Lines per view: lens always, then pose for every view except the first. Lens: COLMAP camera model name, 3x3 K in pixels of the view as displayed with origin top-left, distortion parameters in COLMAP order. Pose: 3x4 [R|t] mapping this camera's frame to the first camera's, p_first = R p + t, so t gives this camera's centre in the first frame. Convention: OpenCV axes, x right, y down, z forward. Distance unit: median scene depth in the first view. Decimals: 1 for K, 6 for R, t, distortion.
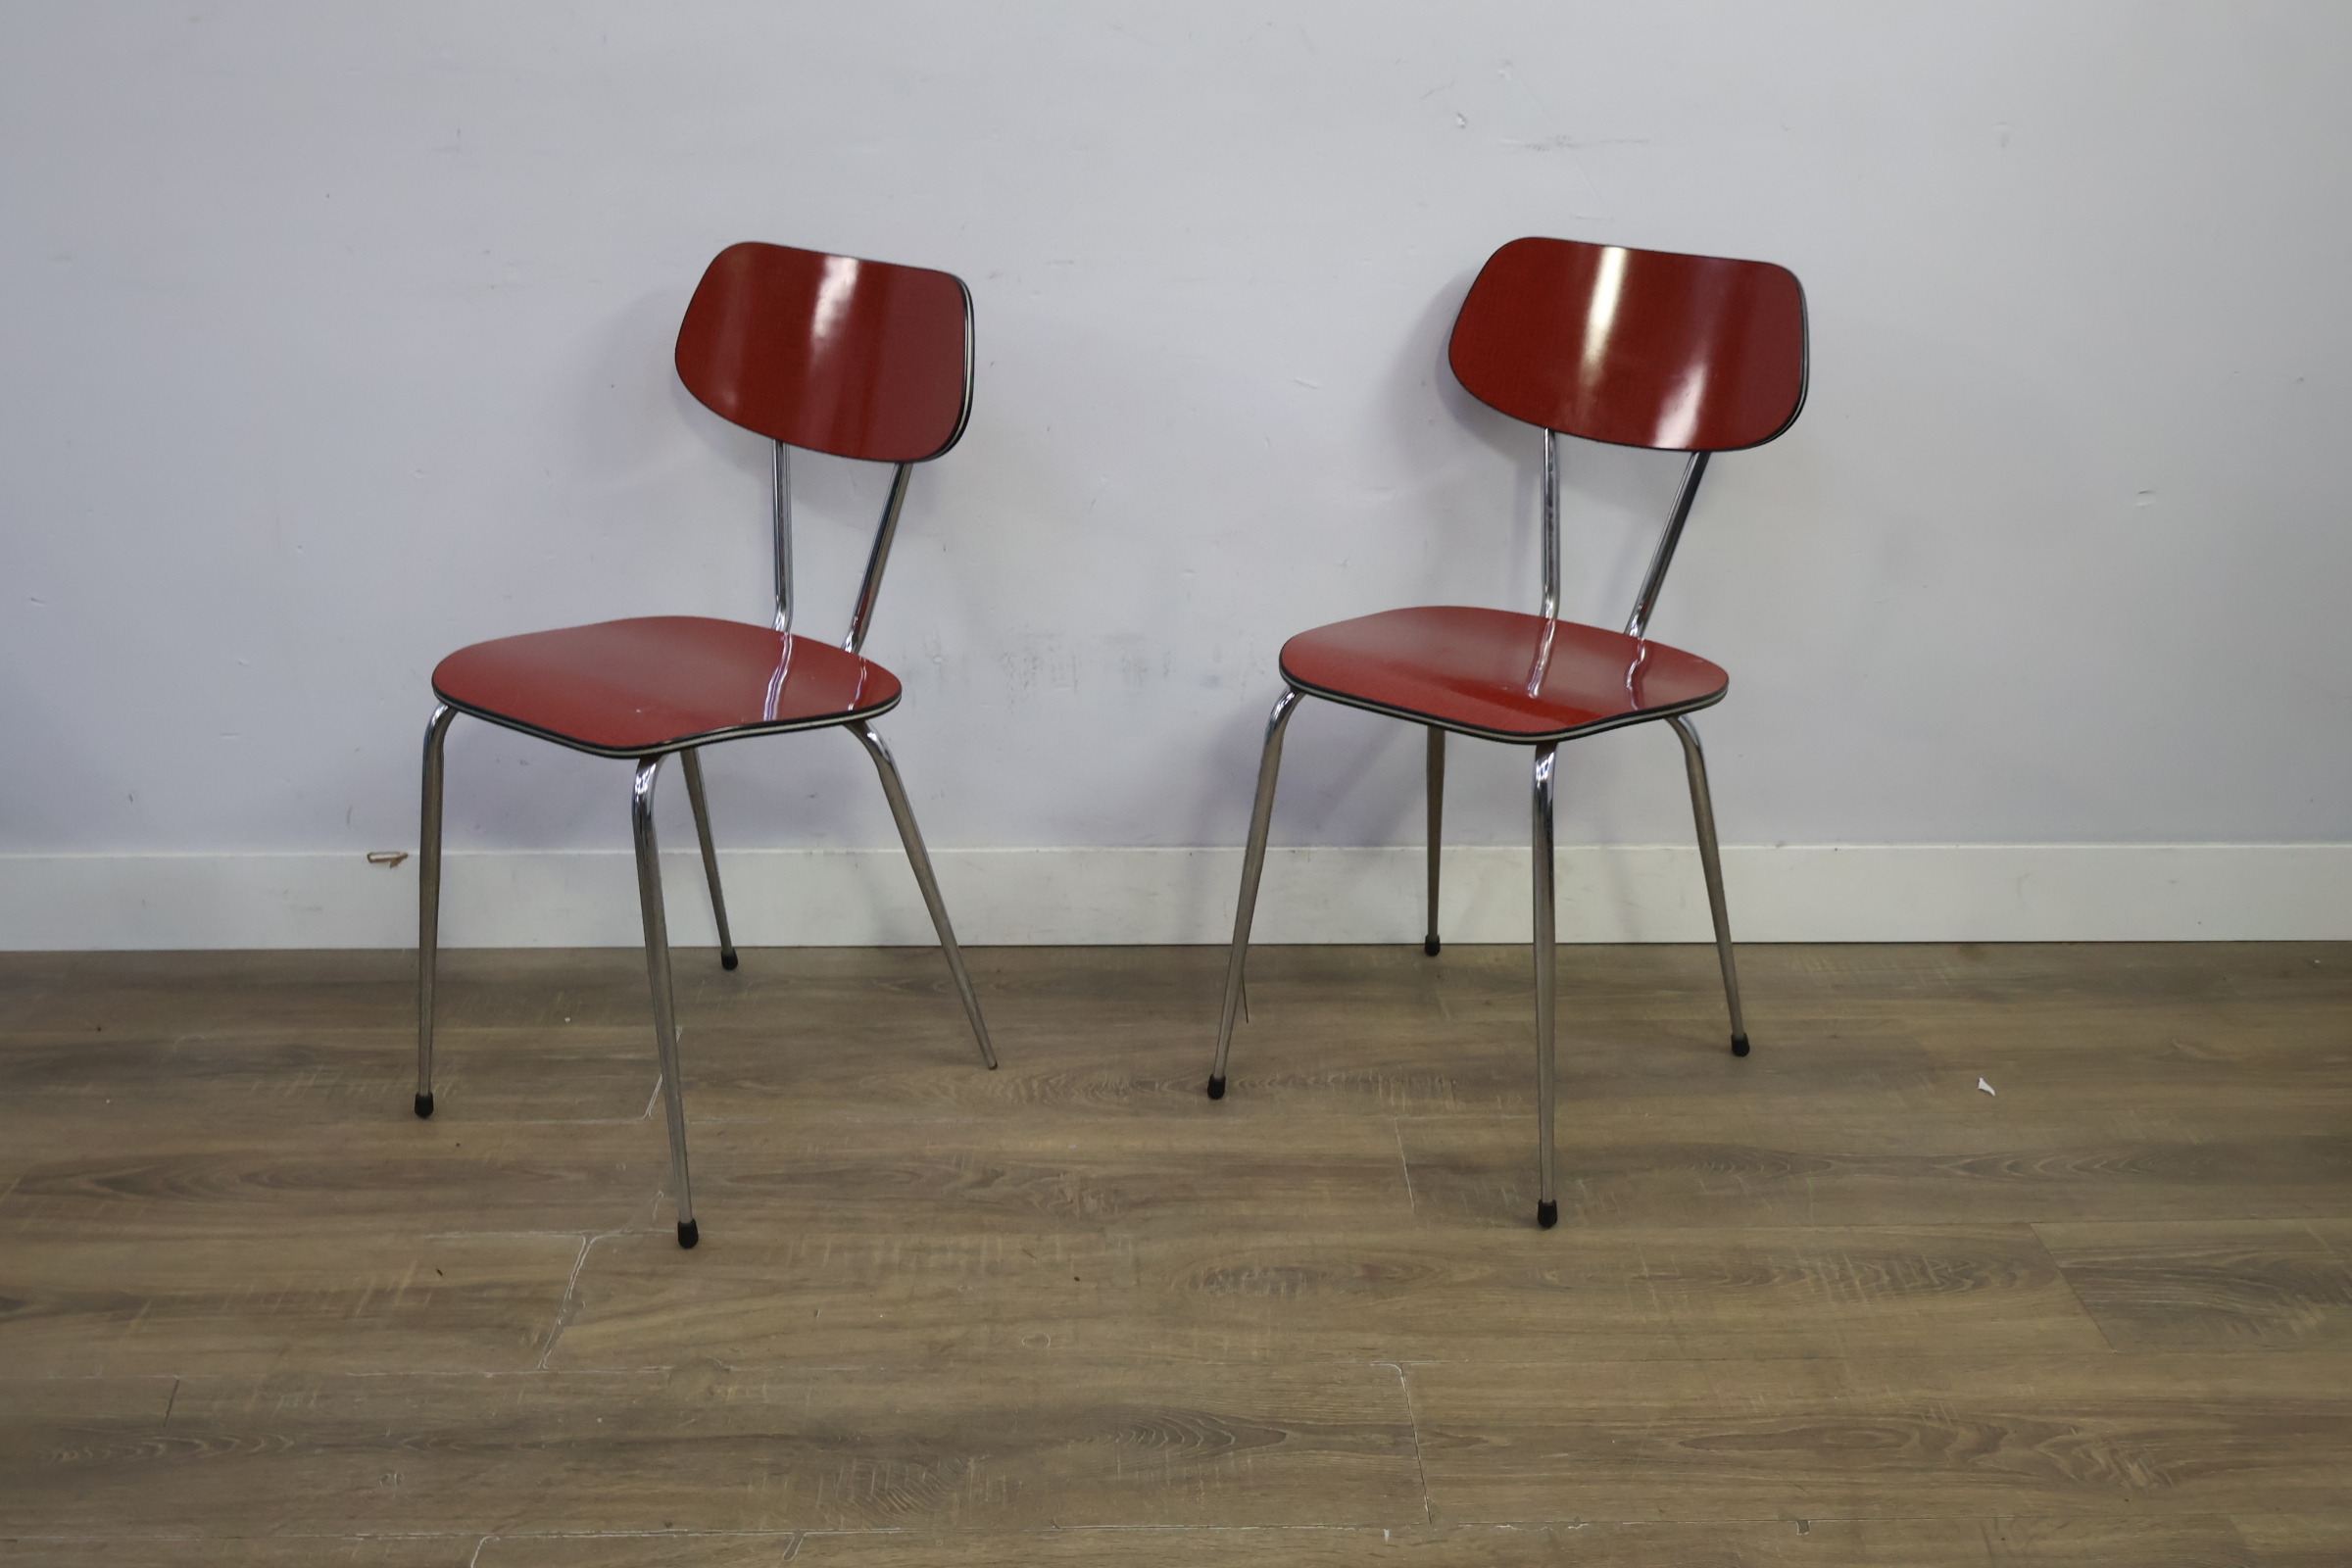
lens RADIAL K [[2247.6, 0, 1171.4], [0, 2247.6, 782.9], [0, 0, 1]] dist [-0.001842, 0.000000]
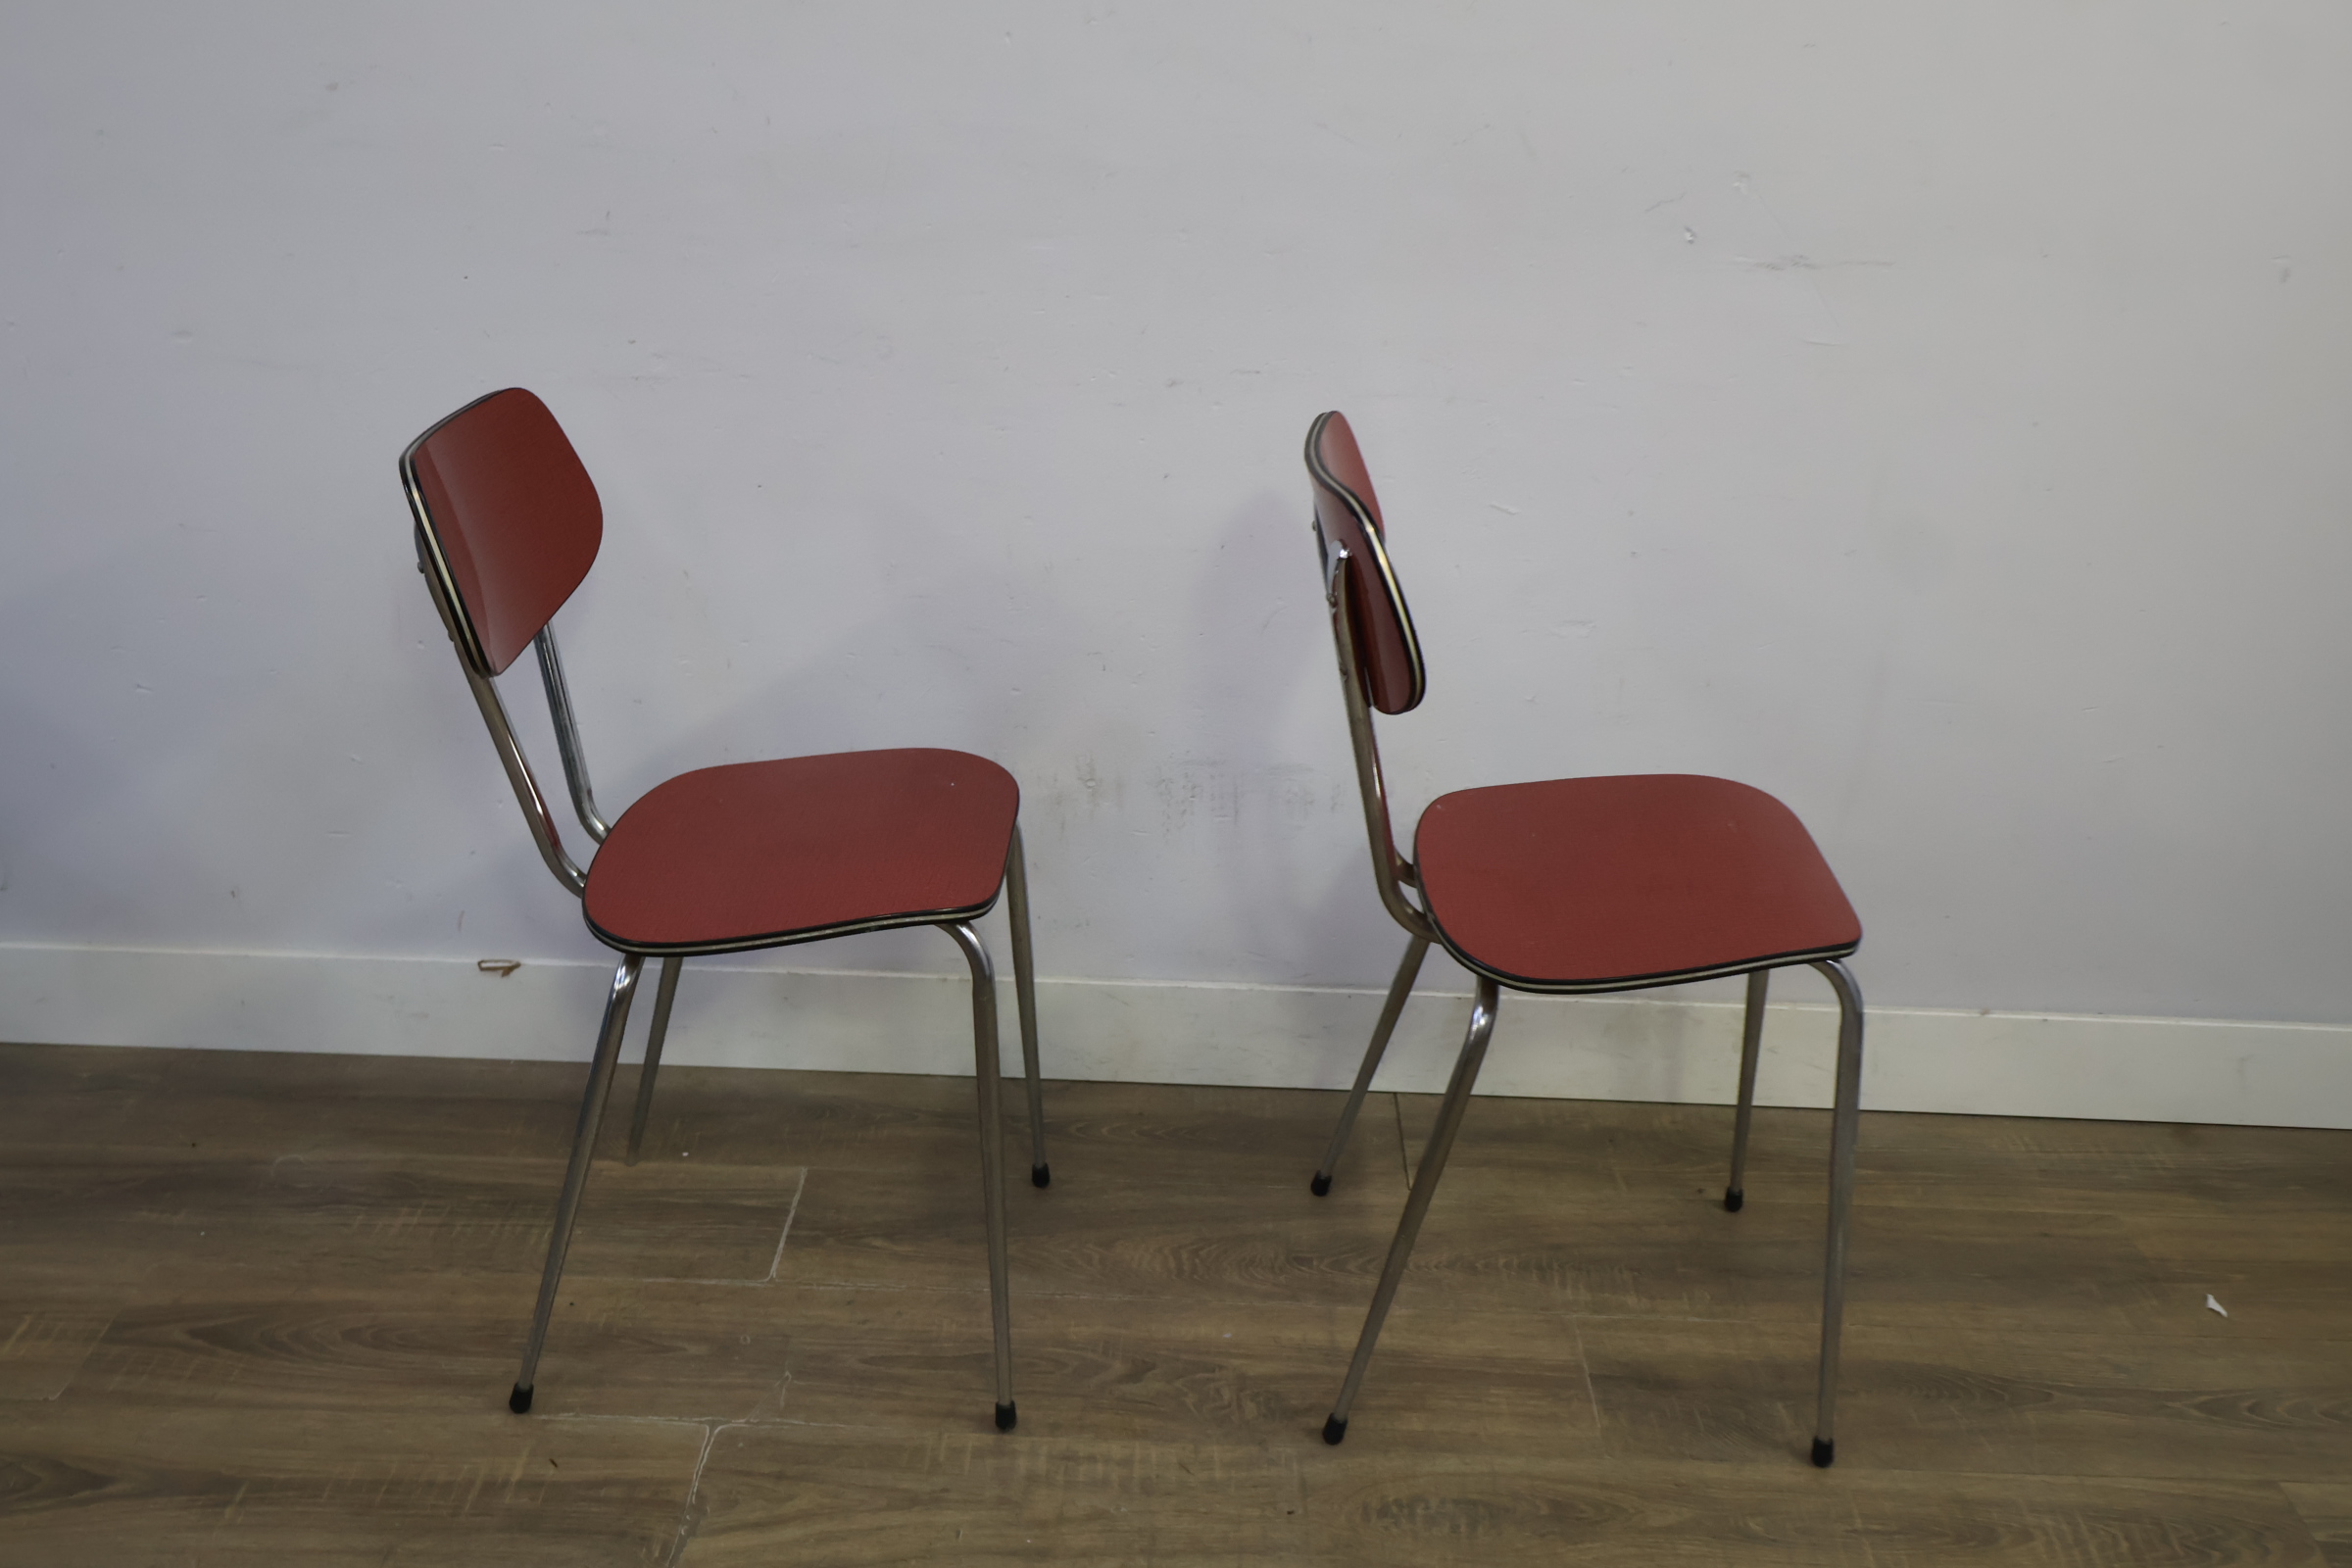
lens RADIAL K [[2247.6, 0, 1166.7], [0, 2247.6, 789.1], [0, 0, 1]] dist [-0.001842, 0.000000]
pose [[0.998843, 0.039468, -0.027492, -0.057173], [-0.039028, 0.999104, 0.016349, -0.085217], [0.028113, -0.015258, 0.999488, 0.081157]]
